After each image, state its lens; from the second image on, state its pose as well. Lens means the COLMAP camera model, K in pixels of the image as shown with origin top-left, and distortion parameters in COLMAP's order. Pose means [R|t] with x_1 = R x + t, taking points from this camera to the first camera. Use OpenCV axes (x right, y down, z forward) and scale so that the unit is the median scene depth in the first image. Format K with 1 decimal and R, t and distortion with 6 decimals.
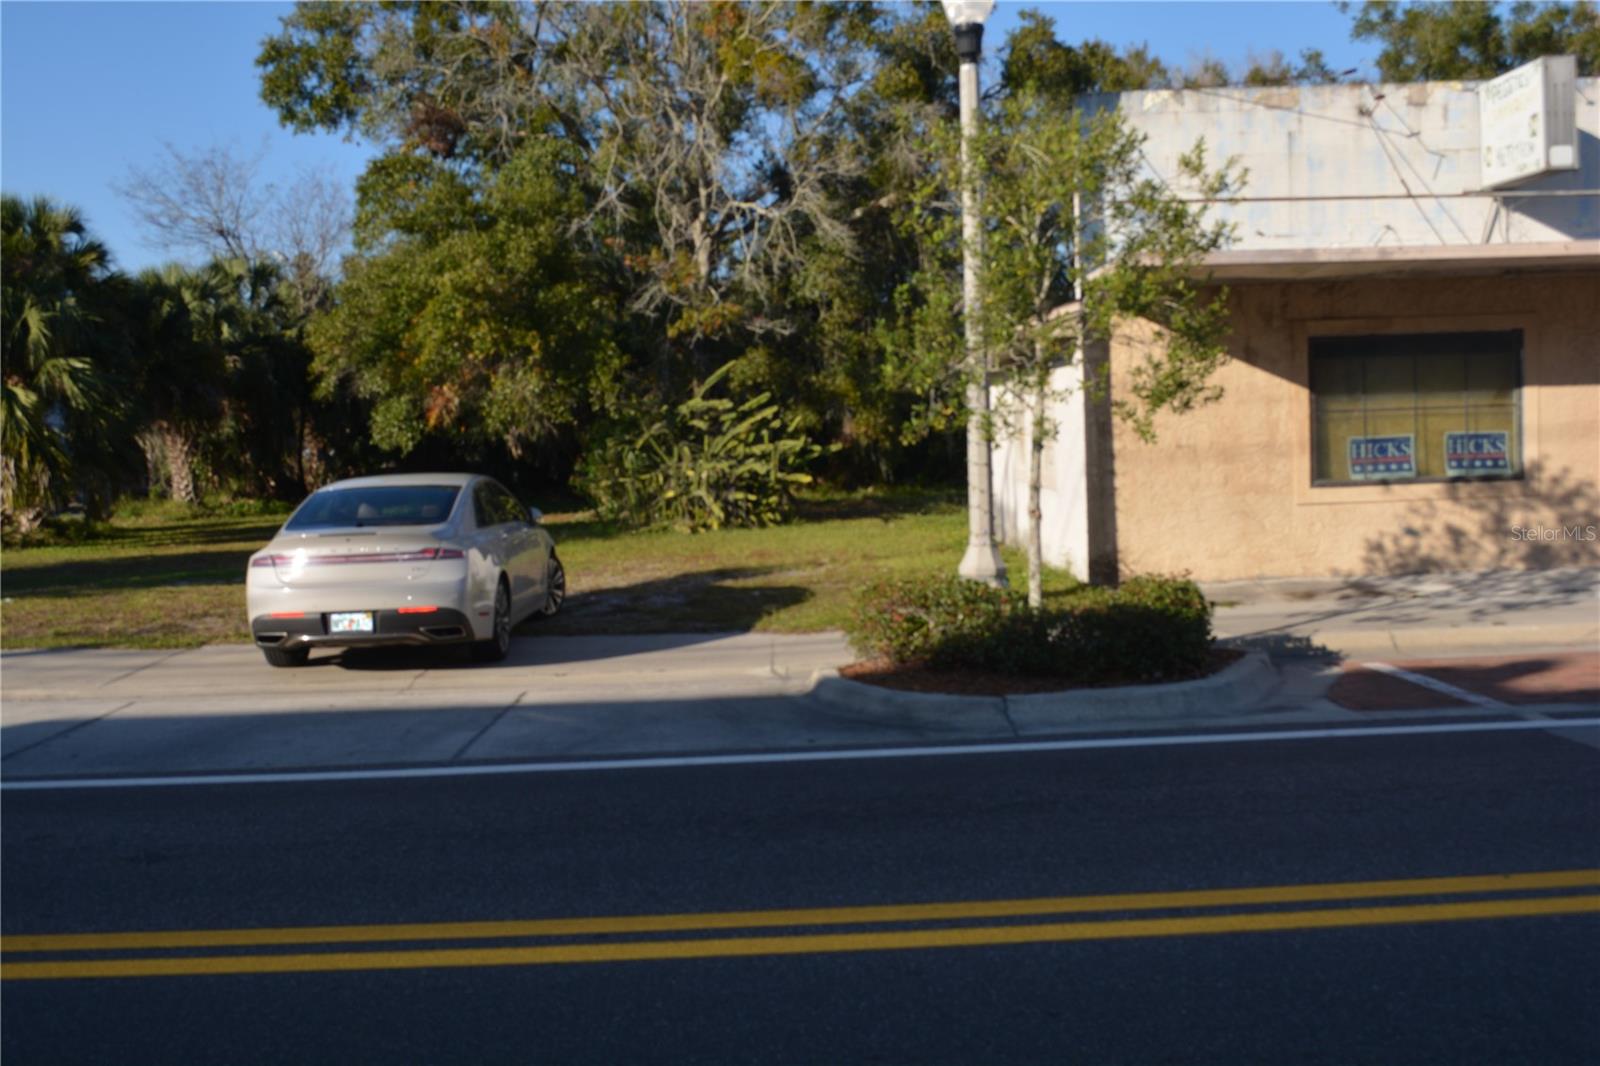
lens RADIAL K [[1598.6, 0, 799.1], [0, 1598.6, 519.5], [0, 0, 1]] dist [-0.057380, 0.000000]
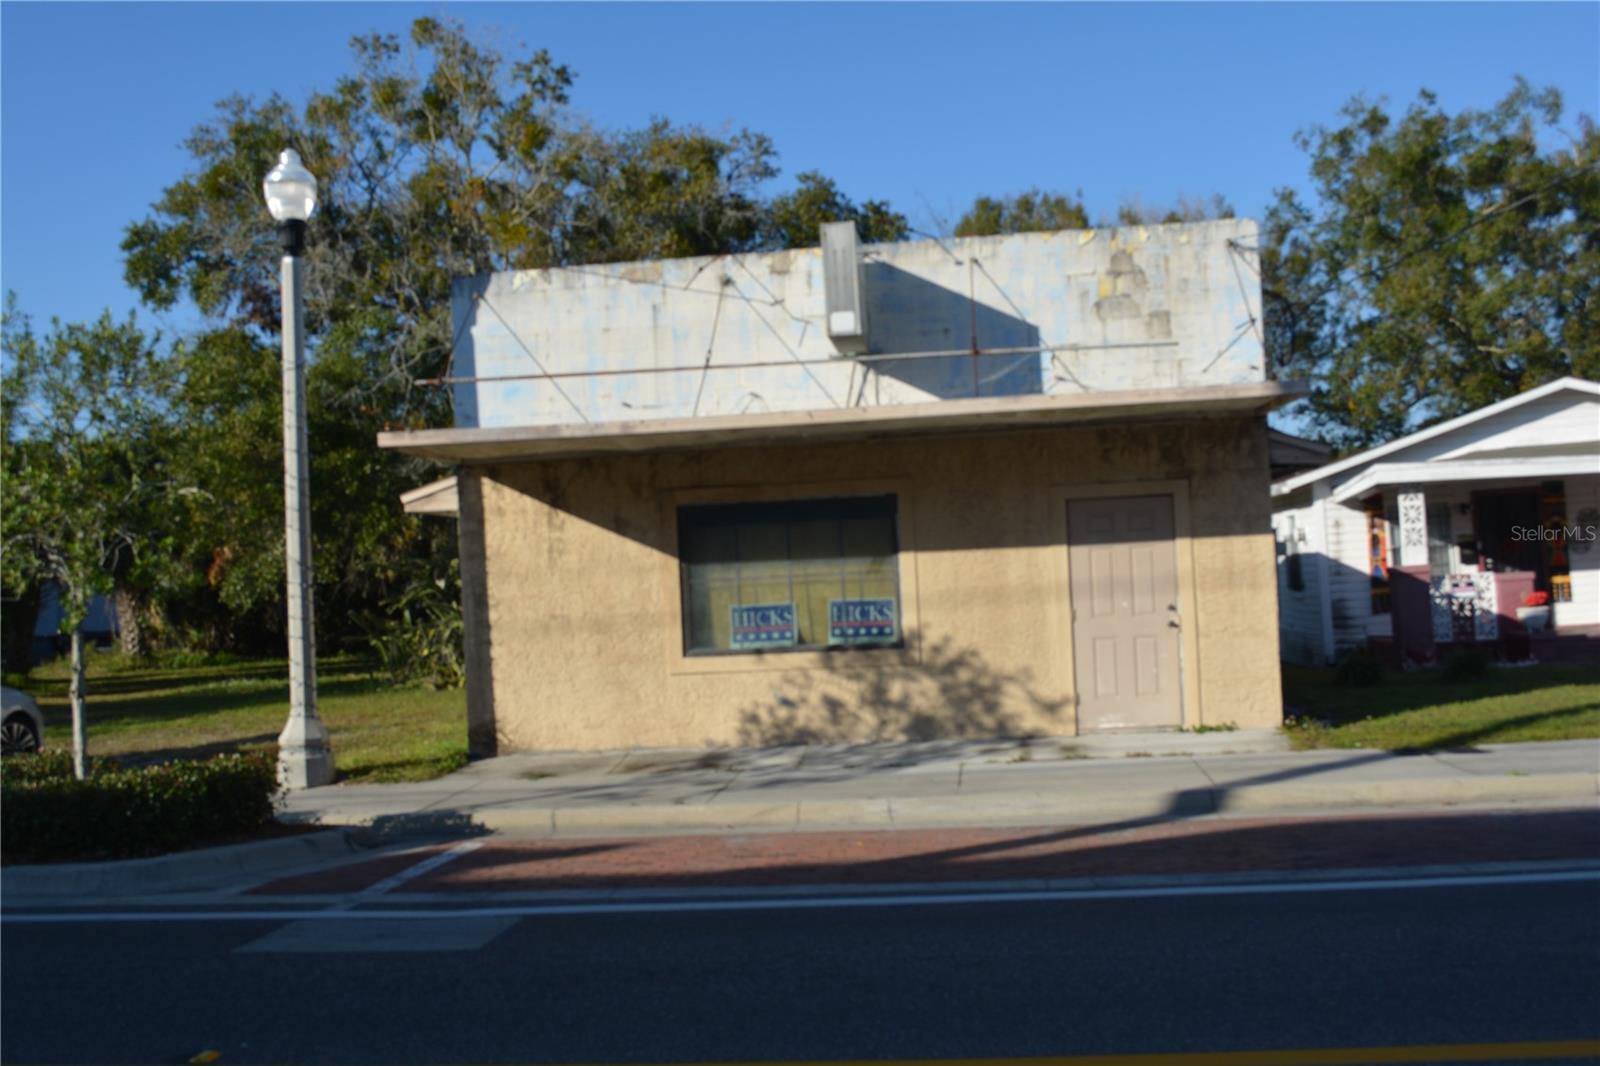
lens RADIAL K [[1598.6, 0, 785.4], [0, 1598.6, 526.7], [0, 0, 1]] dist [-0.057380, 0.000000]
pose [[0.992574, -0.012077, -0.121043, 0.506255], [0.001824, 0.996425, -0.084460, -0.016948], [0.121630, 0.083612, 0.989048, 0.014444]]
